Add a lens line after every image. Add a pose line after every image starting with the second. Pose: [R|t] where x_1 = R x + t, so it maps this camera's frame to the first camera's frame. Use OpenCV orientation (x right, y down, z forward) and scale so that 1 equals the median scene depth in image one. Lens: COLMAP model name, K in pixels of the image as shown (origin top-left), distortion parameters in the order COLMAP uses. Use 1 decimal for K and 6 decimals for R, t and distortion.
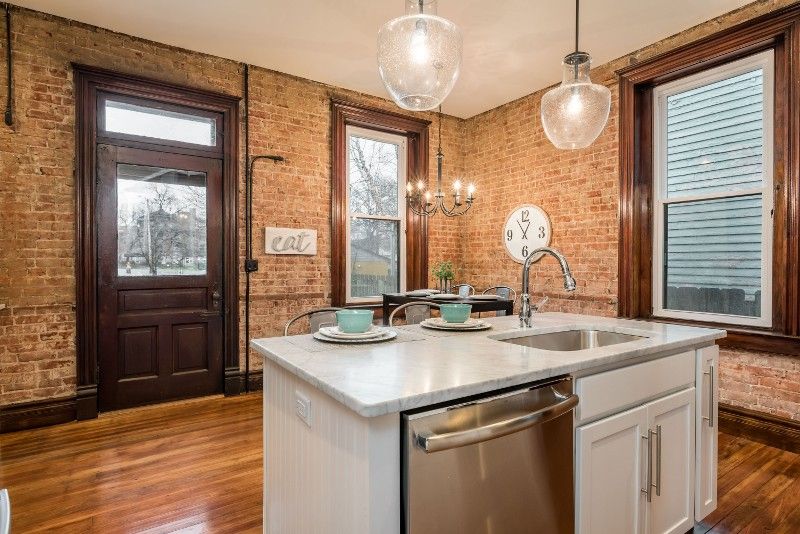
lens RADIAL K [[422.9, 0, 398.6], [0, 422.9, 266.3], [0, 0, 1]] dist [-0.000859, -0.000966]
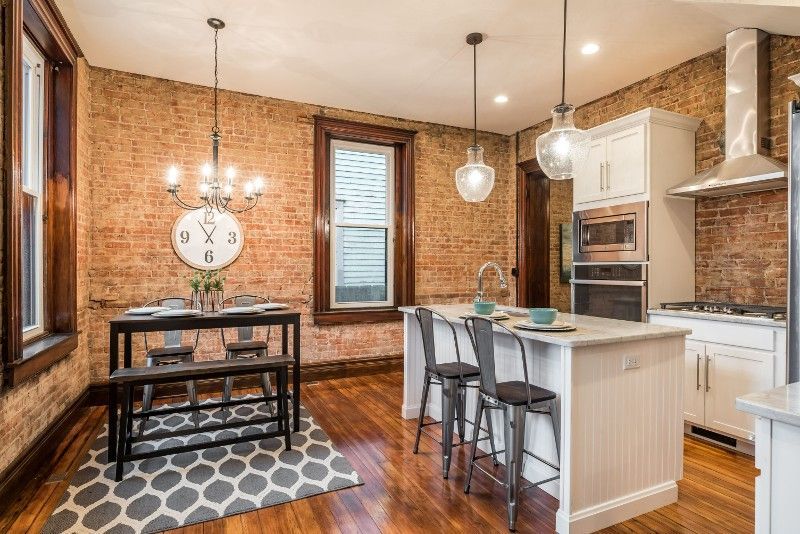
lens RADIAL K [[422.9, 0, 399.1], [0, 422.9, 267.8], [0, 0, 1]] dist [-0.000859, -0.000966]
pose [[0.152949, -0.001480, 0.988233, -0.616547], [0.005138, 0.999987, 0.000703, -0.010705], [-0.988221, 0.004970, 0.152955, 0.516044]]
